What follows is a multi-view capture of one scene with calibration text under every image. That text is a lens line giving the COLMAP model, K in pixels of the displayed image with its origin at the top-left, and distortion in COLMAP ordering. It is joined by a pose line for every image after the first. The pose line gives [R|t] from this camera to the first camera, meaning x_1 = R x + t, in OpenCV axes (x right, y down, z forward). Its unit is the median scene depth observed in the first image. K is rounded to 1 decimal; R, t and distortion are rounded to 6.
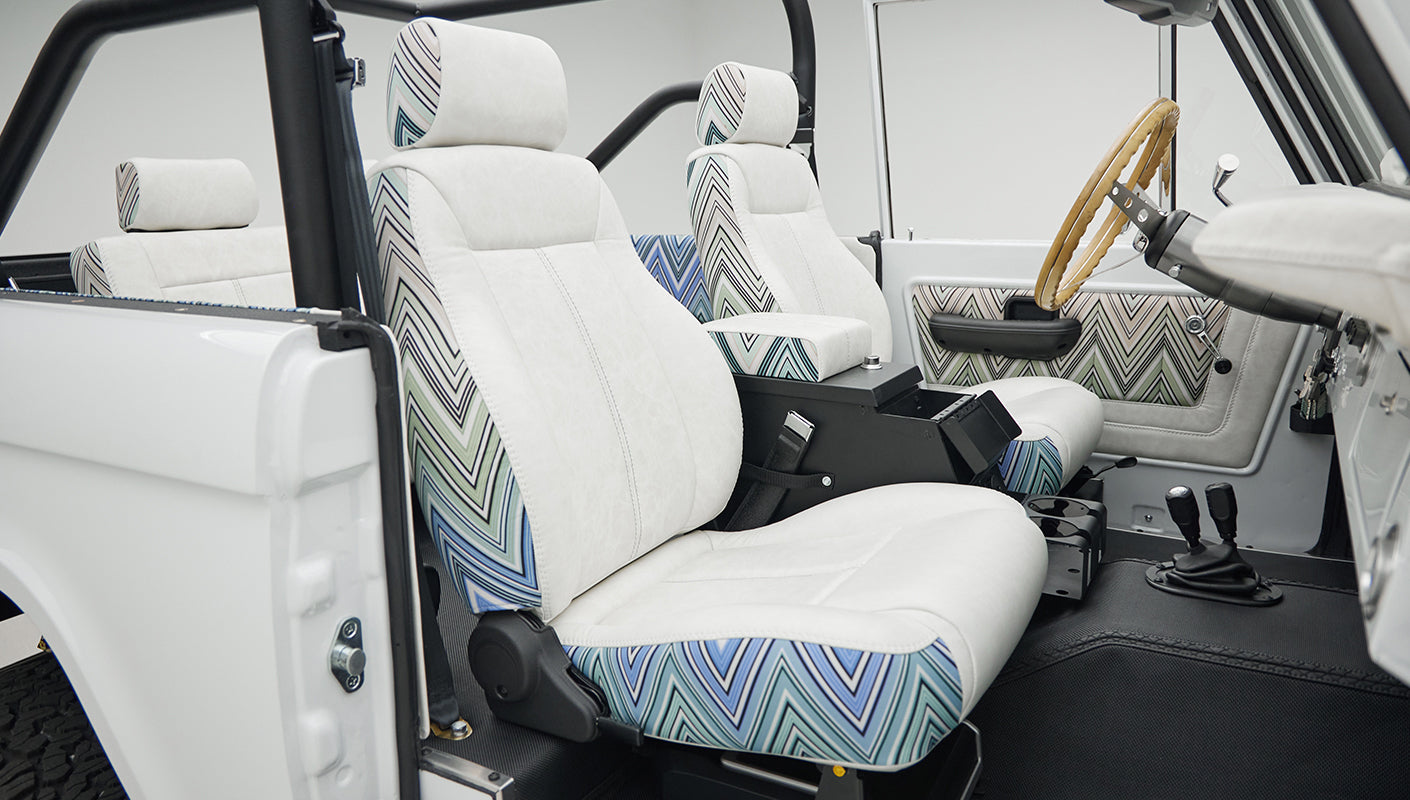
lens RADIAL K [[981.7, 0, 714.6], [0, 981.7, 394.5], [0, 0, 1]] dist [-0.001994, -0.008768]
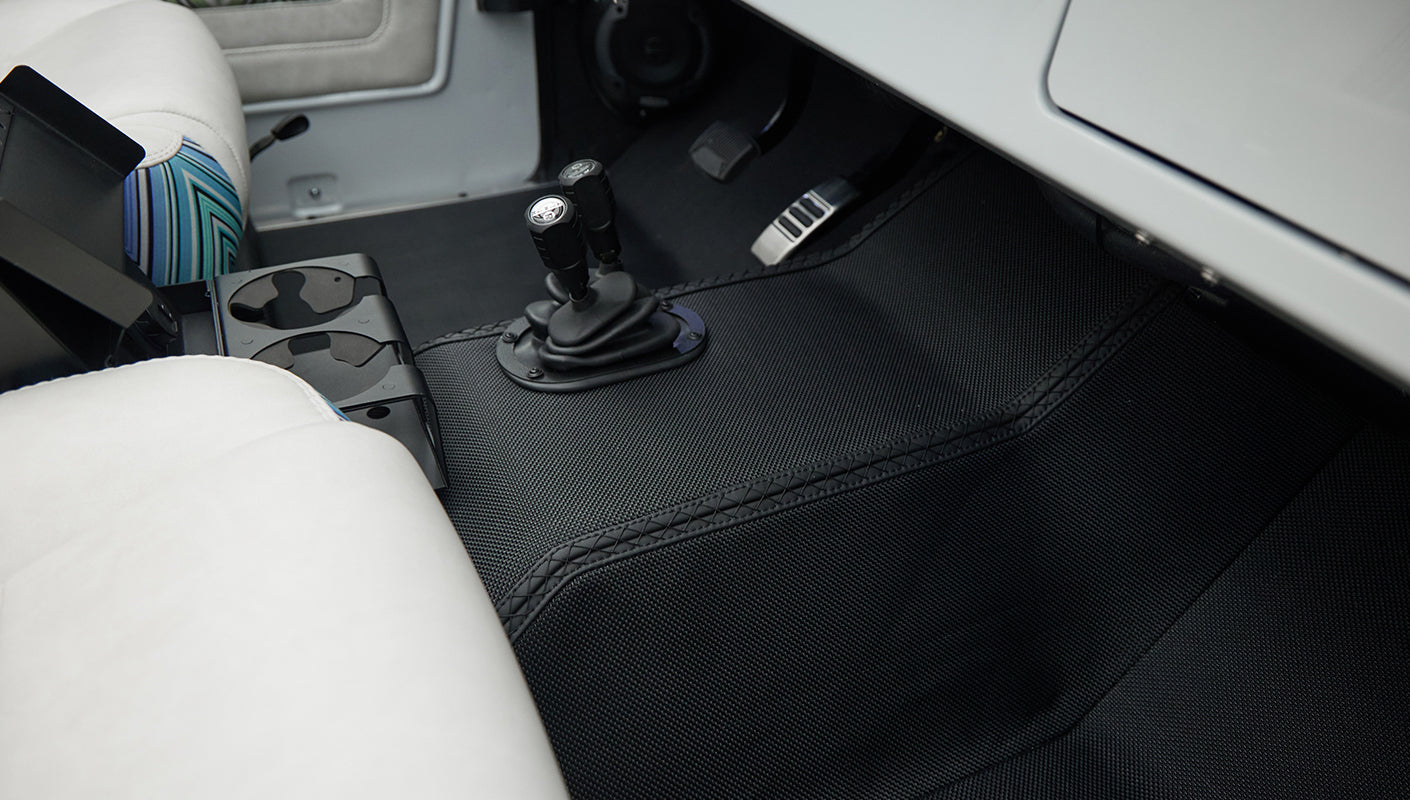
lens RADIAL K [[1028.8, 0, 705.0], [0, 1028.8, 400.0], [0, 0, 1]] dist [0.001455, -0.001101]
pose [[0.584923, -0.442001, 0.680074, 0.081319], [0.133151, 0.879422, 0.457042, -0.029407], [-0.800085, -0.176781, 0.573247, 0.412816]]
